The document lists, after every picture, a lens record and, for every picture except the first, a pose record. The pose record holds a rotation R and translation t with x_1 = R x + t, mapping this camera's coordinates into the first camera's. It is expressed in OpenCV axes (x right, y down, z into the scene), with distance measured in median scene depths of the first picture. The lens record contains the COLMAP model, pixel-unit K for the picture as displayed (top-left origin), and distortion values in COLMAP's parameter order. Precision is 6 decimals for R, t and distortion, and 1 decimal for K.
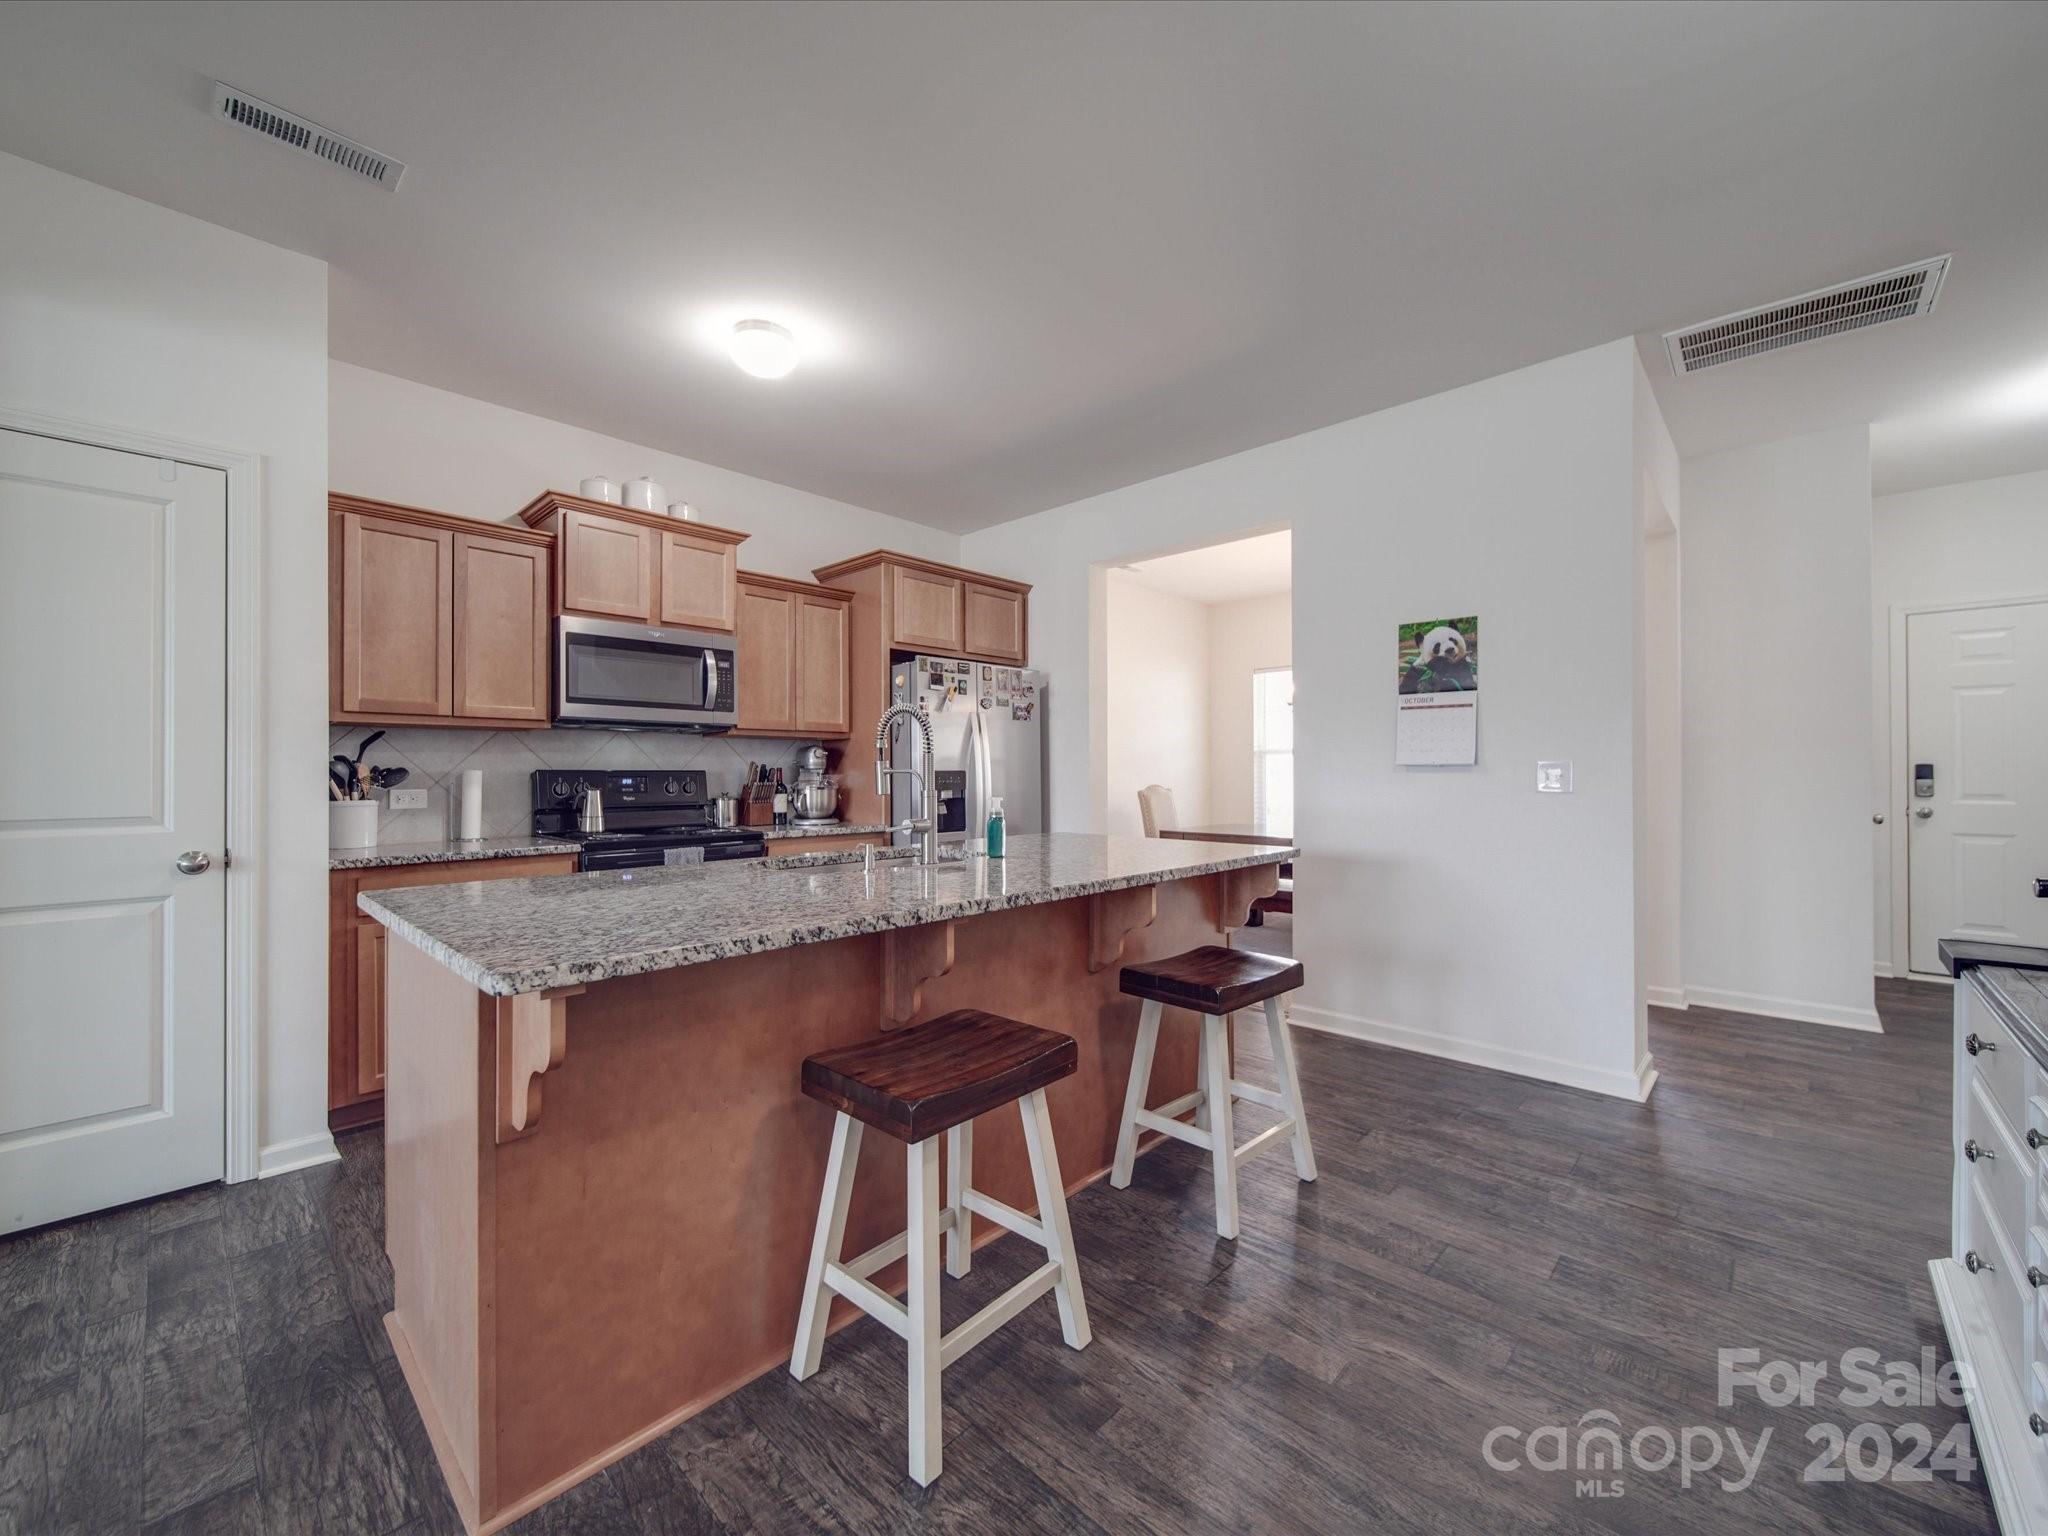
lens RADIAL K [[813.5, 0, 1028.4], [0, 813.5, 767.1], [0, 0, 1]] dist [0.000382, -0.001561]
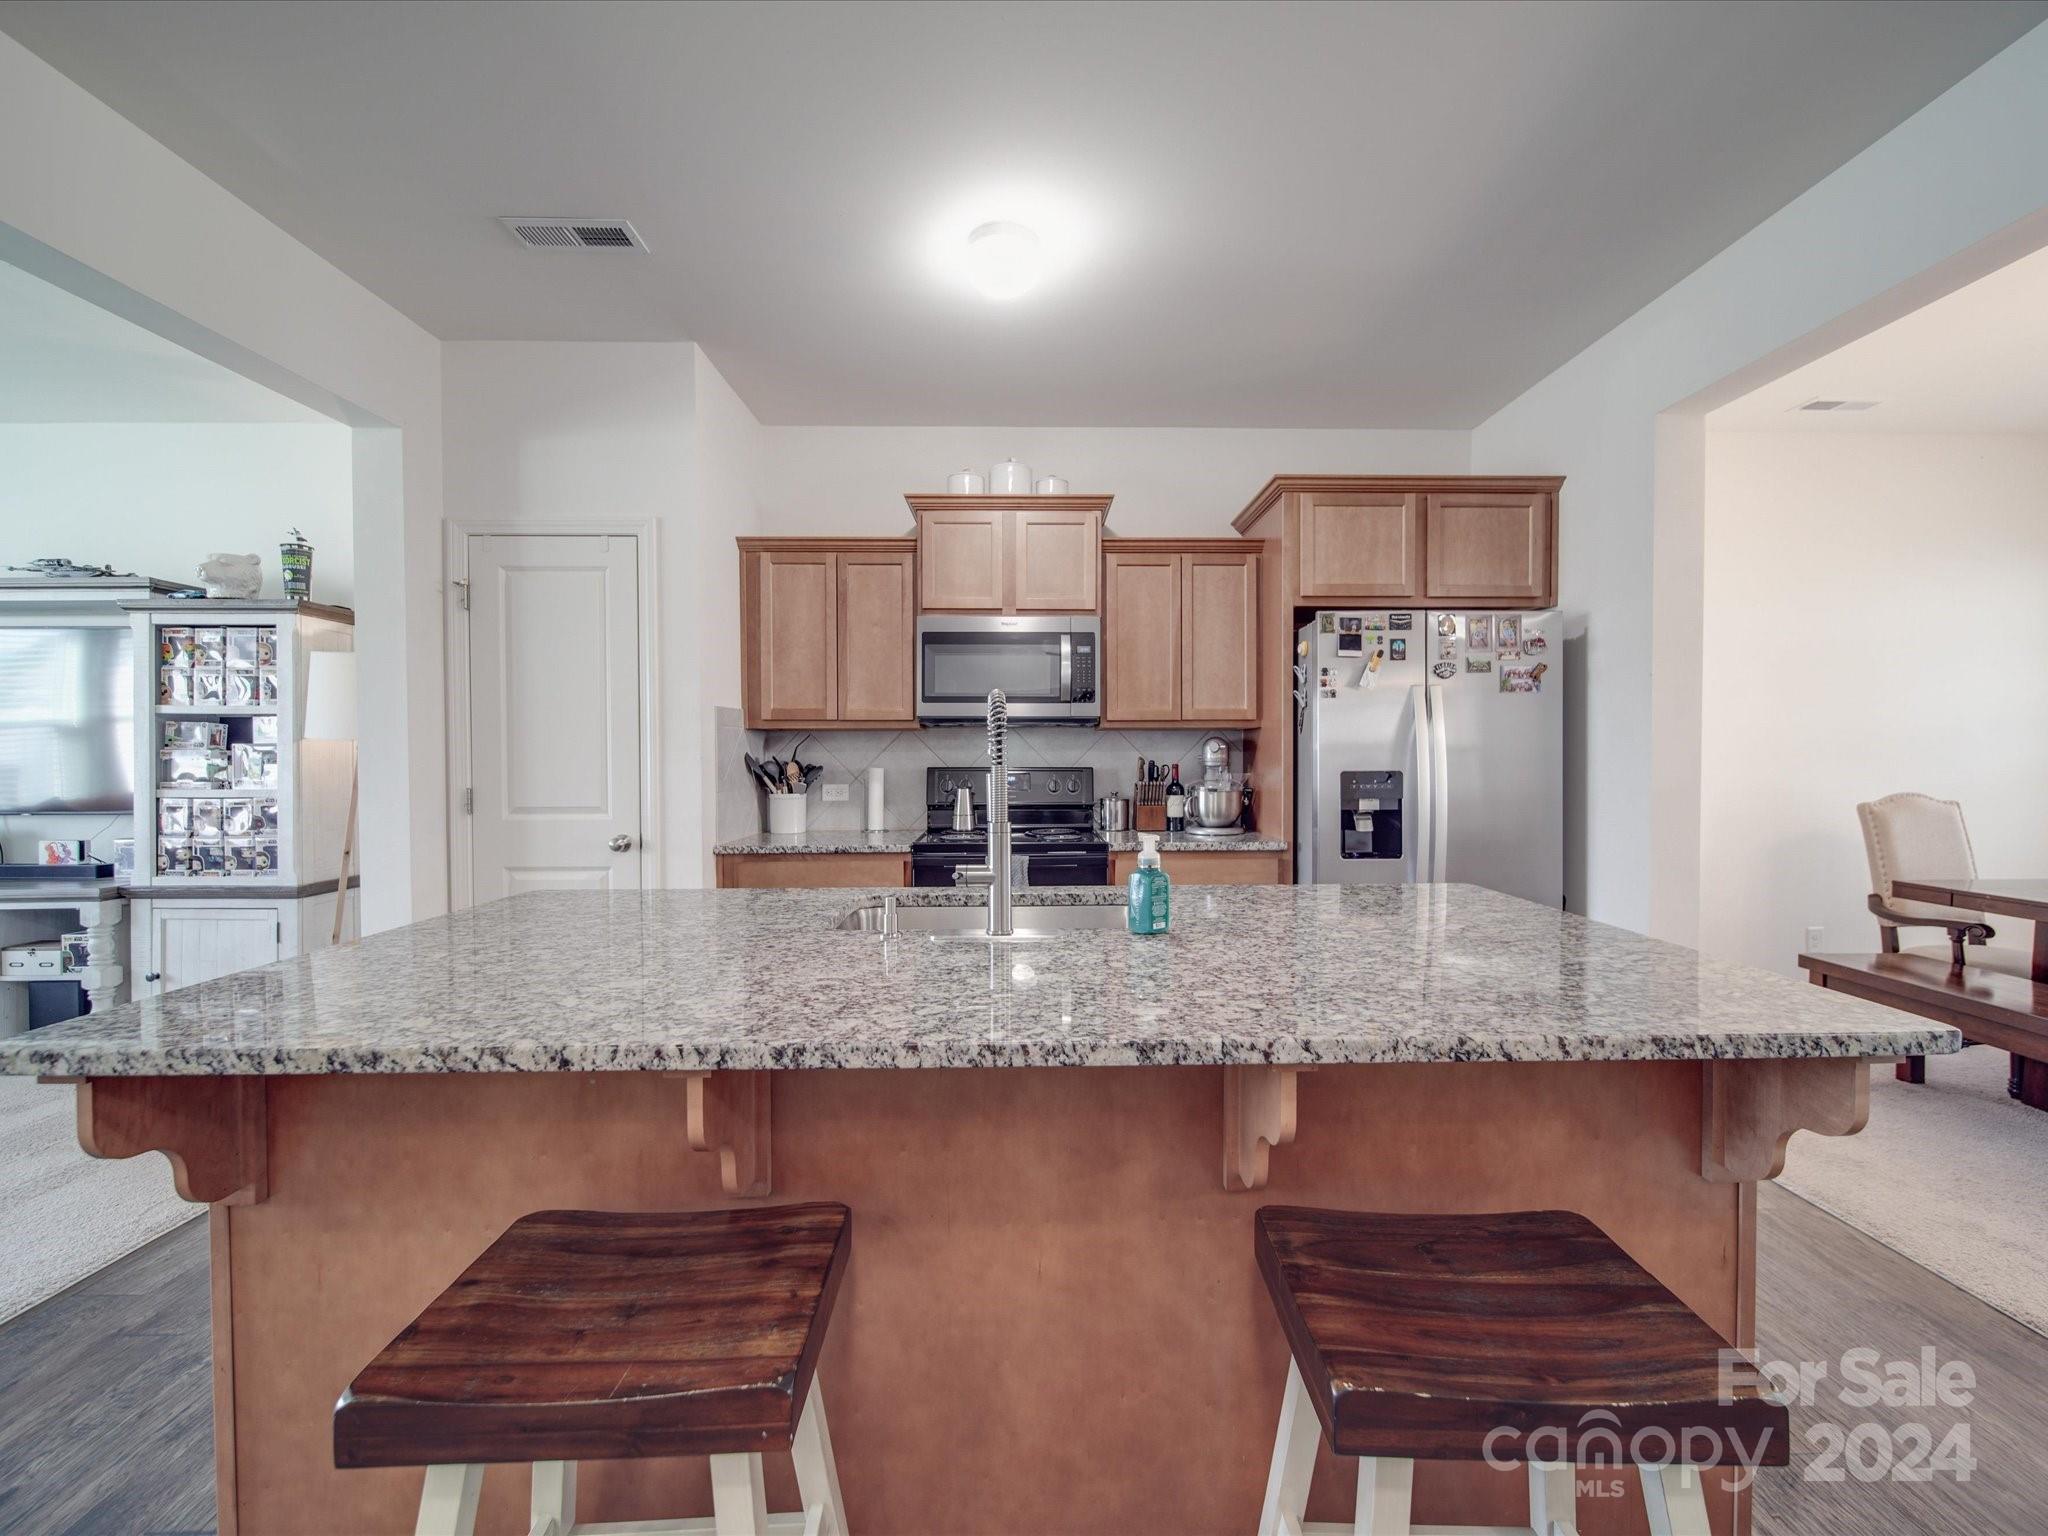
lens RADIAL K [[813.5, 0, 1021.2], [0, 813.5, 769.4], [0, 0, 1]] dist [0.000382, -0.001561]
pose [[0.701657, 0.013773, -0.712382, 0.194677], [0.005156, 0.999689, 0.024406, -0.016179], [0.712497, -0.020798, 0.701367, 0.302351]]
